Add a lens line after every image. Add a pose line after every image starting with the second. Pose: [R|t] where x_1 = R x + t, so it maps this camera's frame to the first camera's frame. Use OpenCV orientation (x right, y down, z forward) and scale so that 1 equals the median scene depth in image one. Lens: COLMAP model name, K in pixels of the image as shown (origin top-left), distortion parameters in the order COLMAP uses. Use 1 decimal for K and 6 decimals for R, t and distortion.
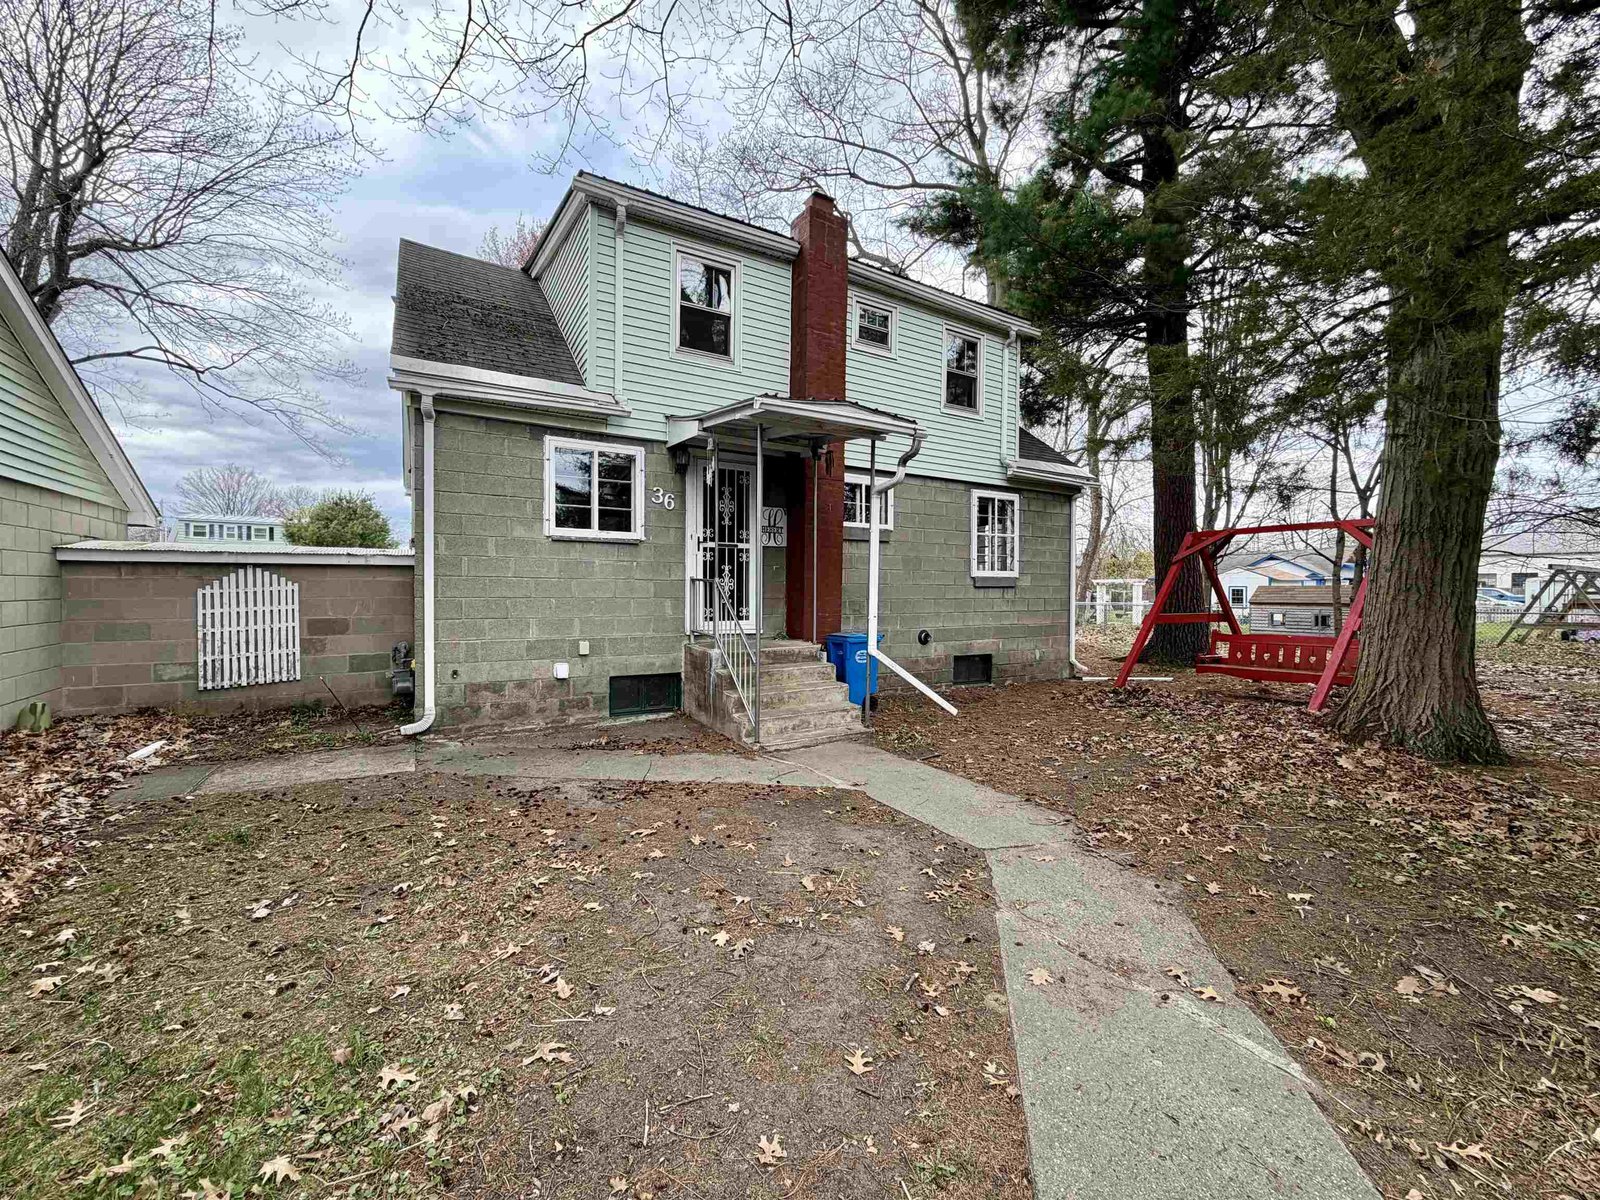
lens RADIAL K [[641.6, 0, 799.9], [0, 641.6, 596.1], [0, 0, 1]] dist [0.003813, 0.000400]
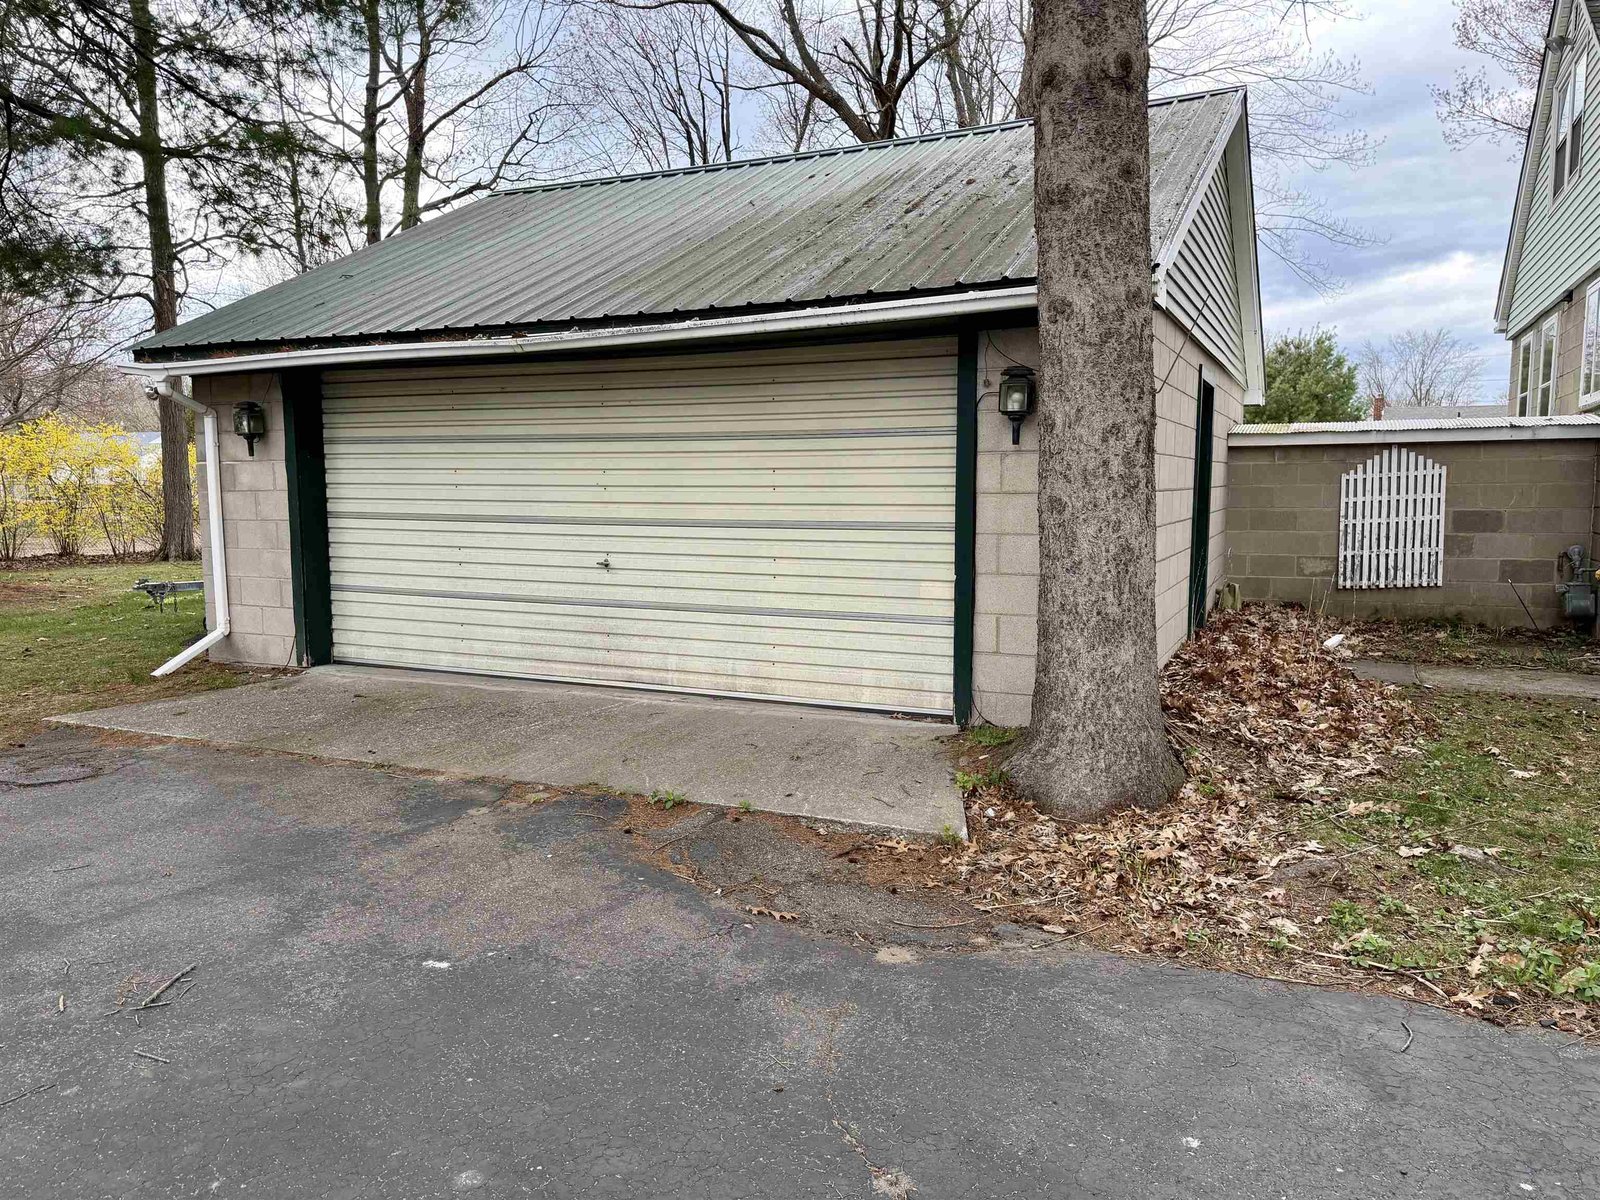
lens RADIAL K [[1137.4, 0, 806.6], [0, 1137.4, 598.8], [0, 0, 1]] dist [0.058780, -0.006166]
pose [[0.562105, 0.076811, -0.823492, -0.028360], [-0.002846, 0.995852, 0.090946, 0.015635], [0.827061, -0.048777, 0.559991, -0.459854]]
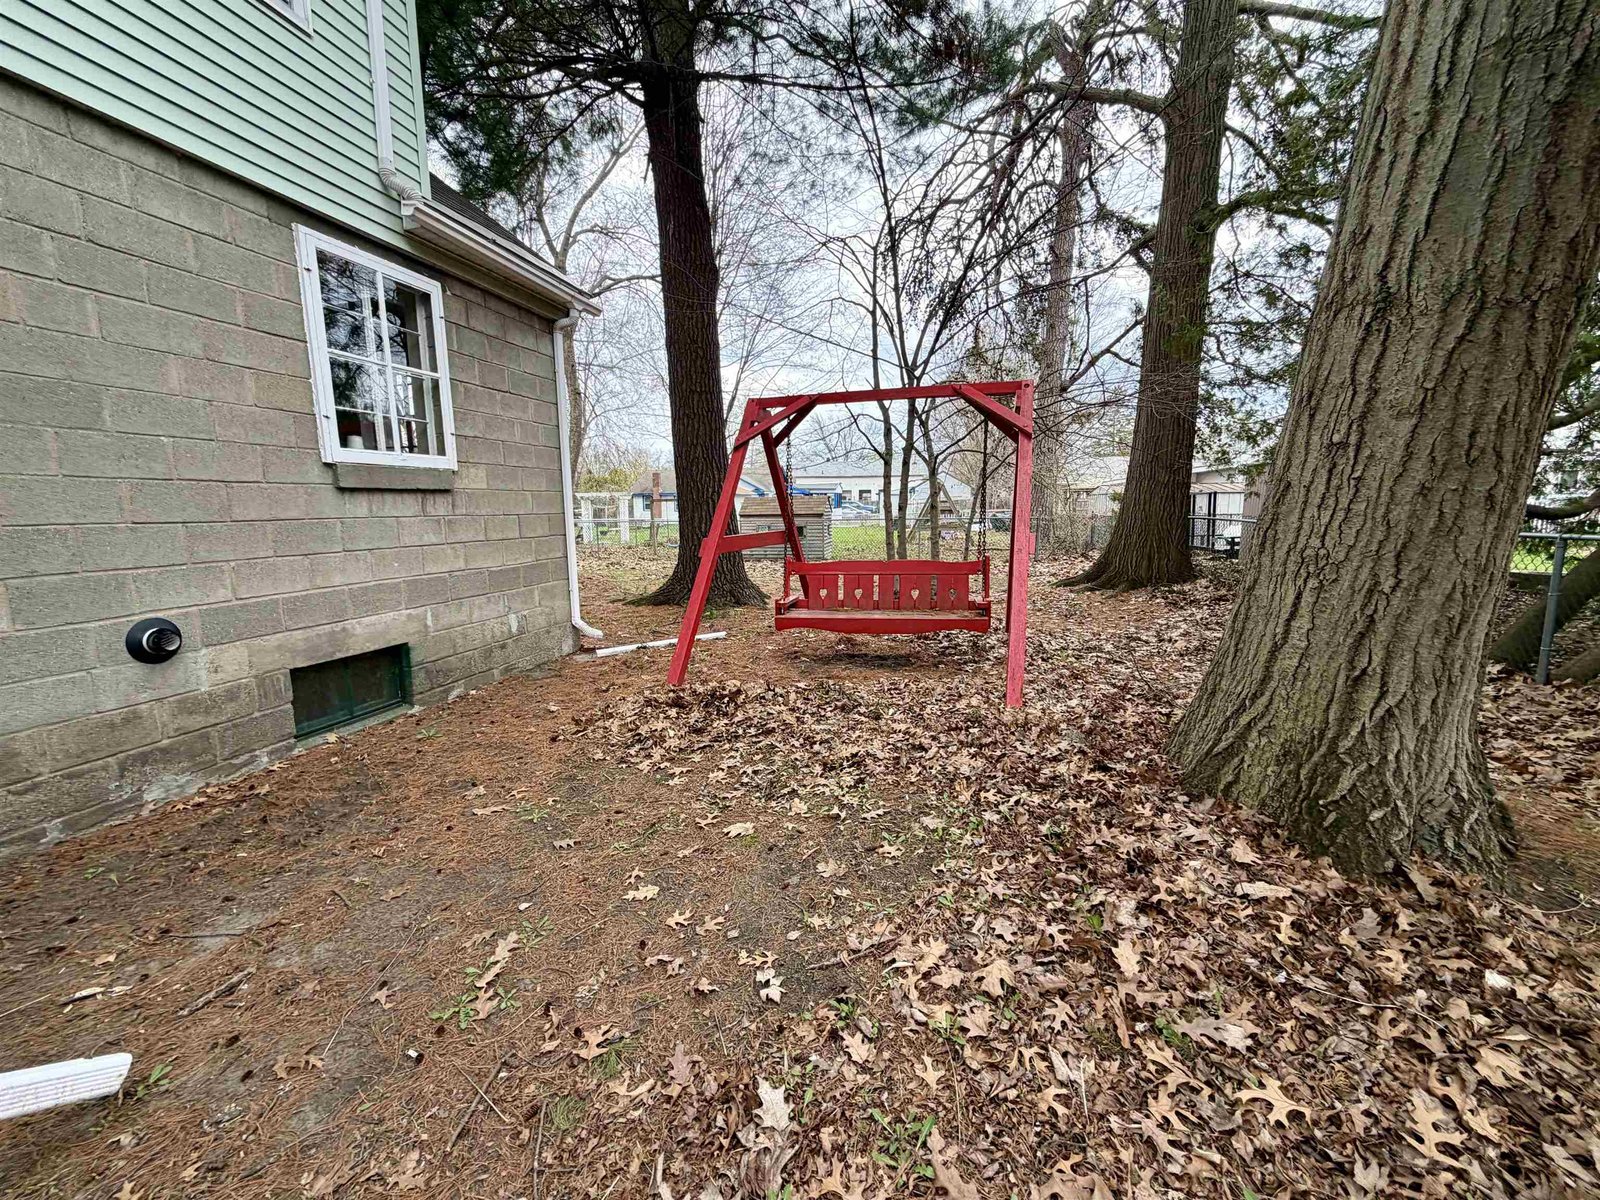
lens RADIAL K [[641.6, 0, 797.3], [0, 641.6, 599.6], [0, 0, 1]] dist [0.003813, 0.000400]
pose [[0.721260, -0.113166, 0.683358, 0.276349], [0.021540, 0.989751, 0.141172, 0.004895], [-0.692330, -0.087102, 0.716305, 0.710239]]
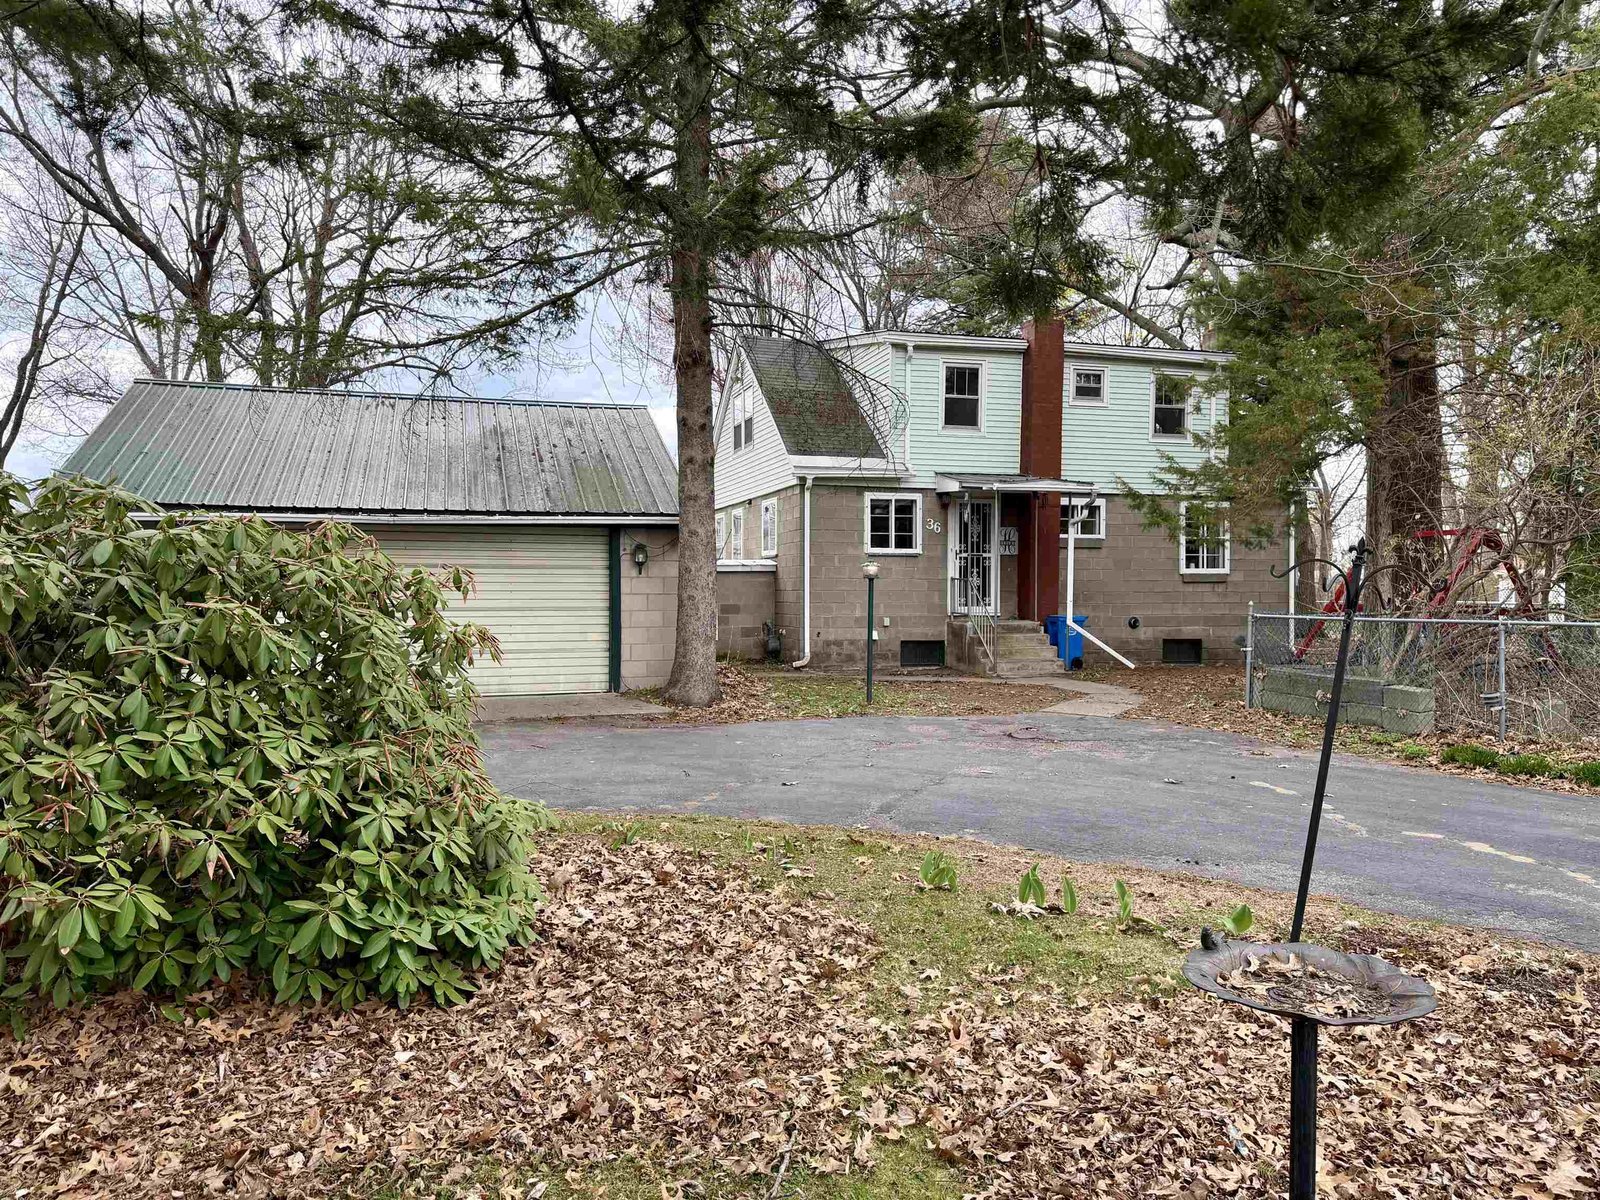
lens RADIAL K [[1137.4, 0, 763.2], [0, 1137.4, 612.2], [0, 0, 1]] dist [0.058780, -0.006166]
pose [[0.961099, 0.001785, -0.276199, 0.152945], [0.001231, 0.999942, 0.010746, 0.024776], [0.276202, -0.010668, 0.961040, -1.793468]]
